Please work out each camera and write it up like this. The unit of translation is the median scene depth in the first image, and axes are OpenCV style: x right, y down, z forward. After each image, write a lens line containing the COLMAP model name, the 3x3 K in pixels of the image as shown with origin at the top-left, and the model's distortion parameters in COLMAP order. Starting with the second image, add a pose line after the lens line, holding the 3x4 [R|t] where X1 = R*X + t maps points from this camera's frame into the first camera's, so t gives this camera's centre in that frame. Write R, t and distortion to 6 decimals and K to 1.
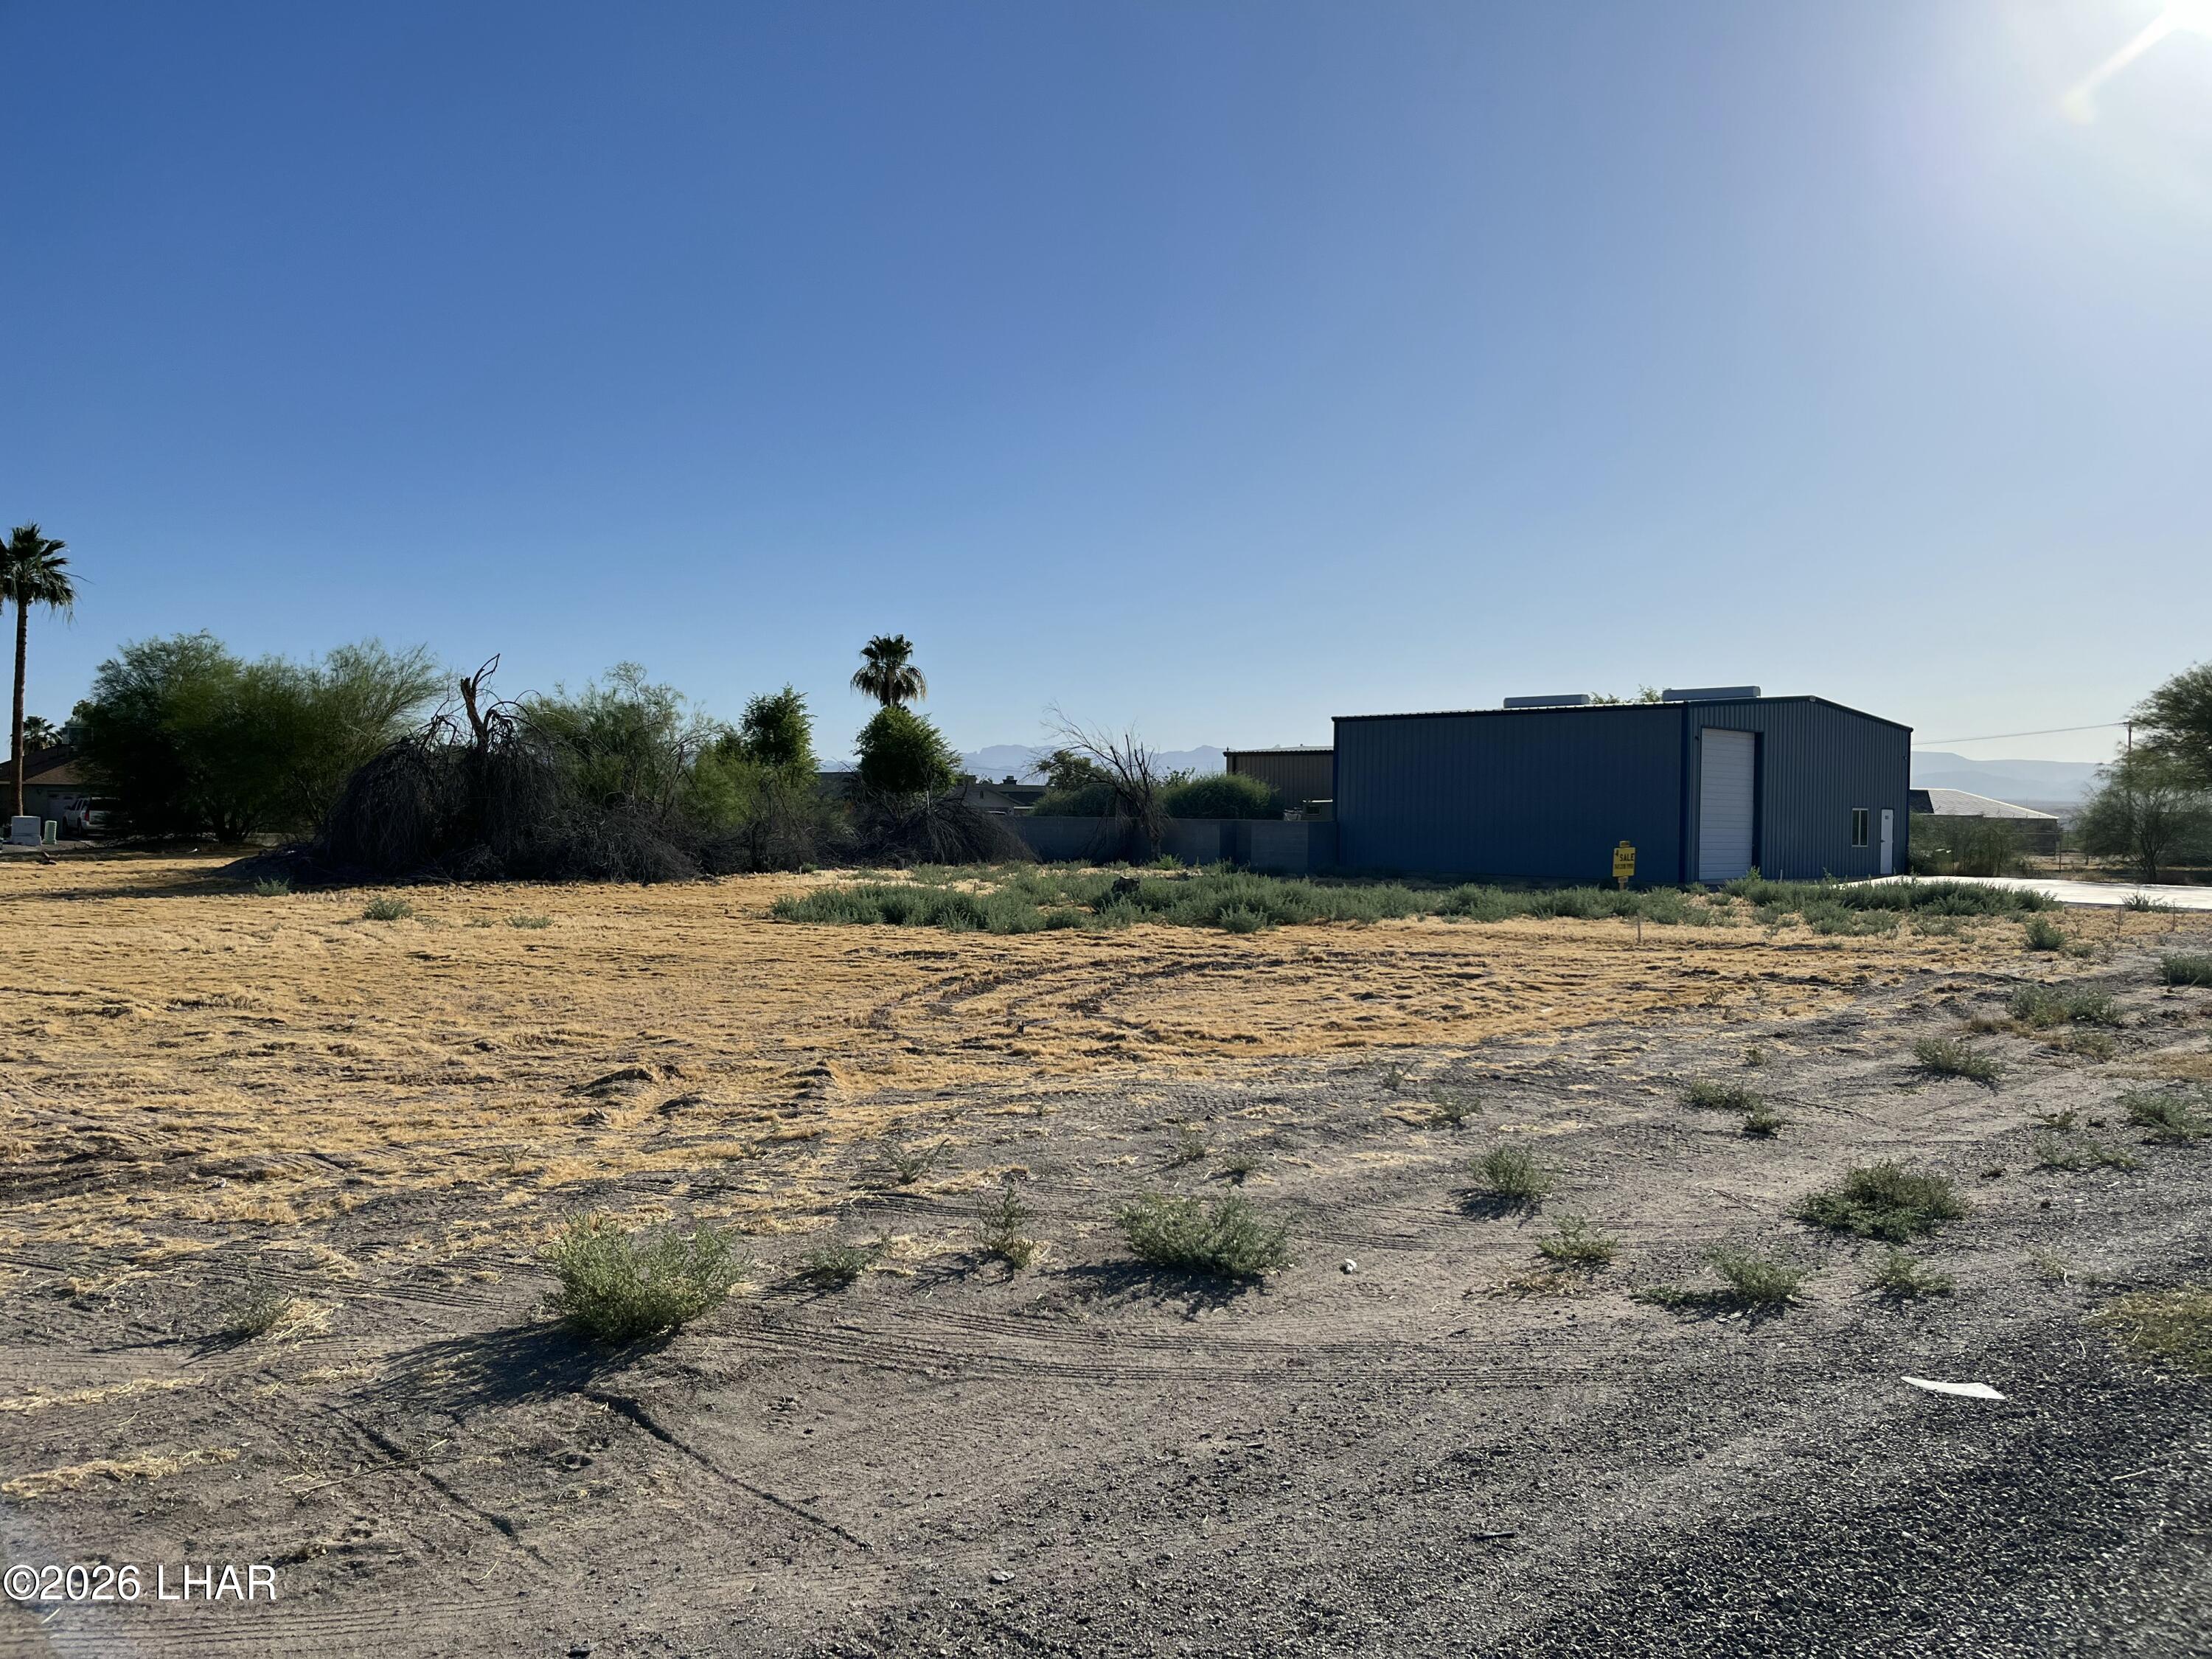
lens RADIAL K [[1664.8, 0, 1120.3], [0, 1664.8, 829.5], [0, 0, 1]] dist [0.052811, -0.080898]
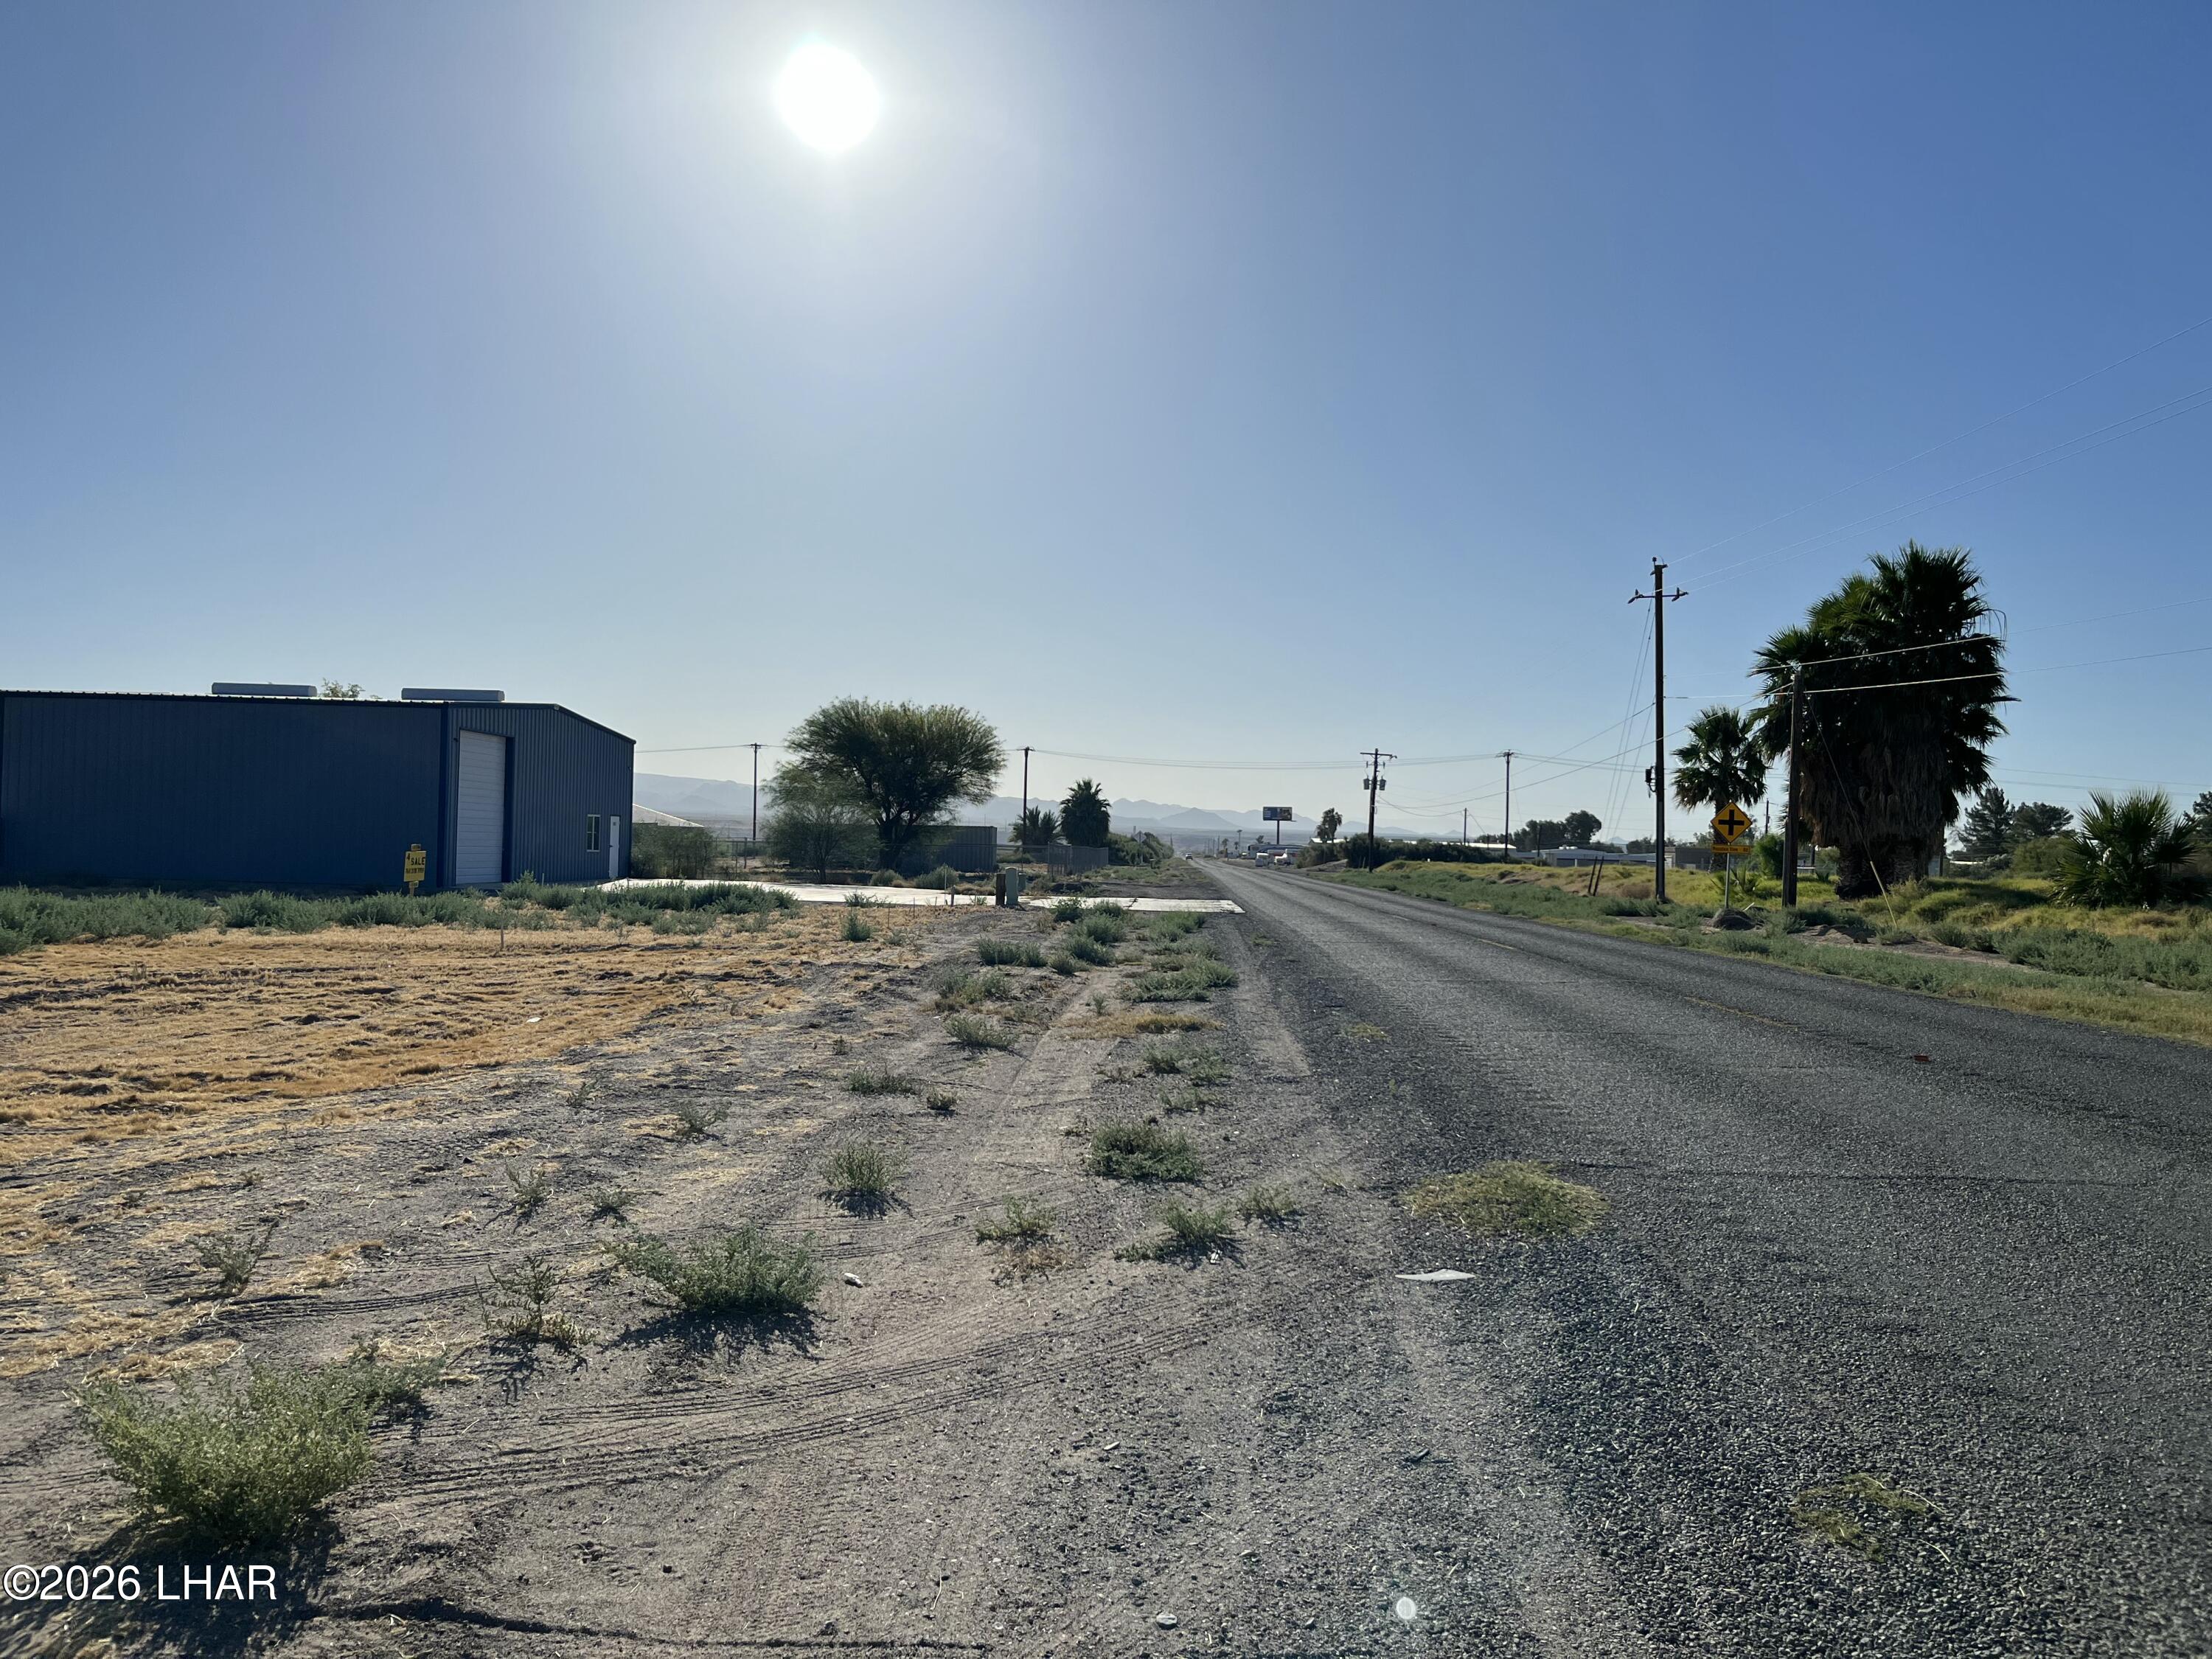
lens RADIAL K [[1664.8, 0, 1120.3], [0, 1664.8, 829.5], [0, 0, 1]] dist [0.052811, -0.080898]
pose [[0.721080, 0.014491, 0.692700, -0.271261], [-0.012430, 0.999891, -0.007978, 0.004331], [-0.692740, -0.002858, 0.721182, 0.125430]]
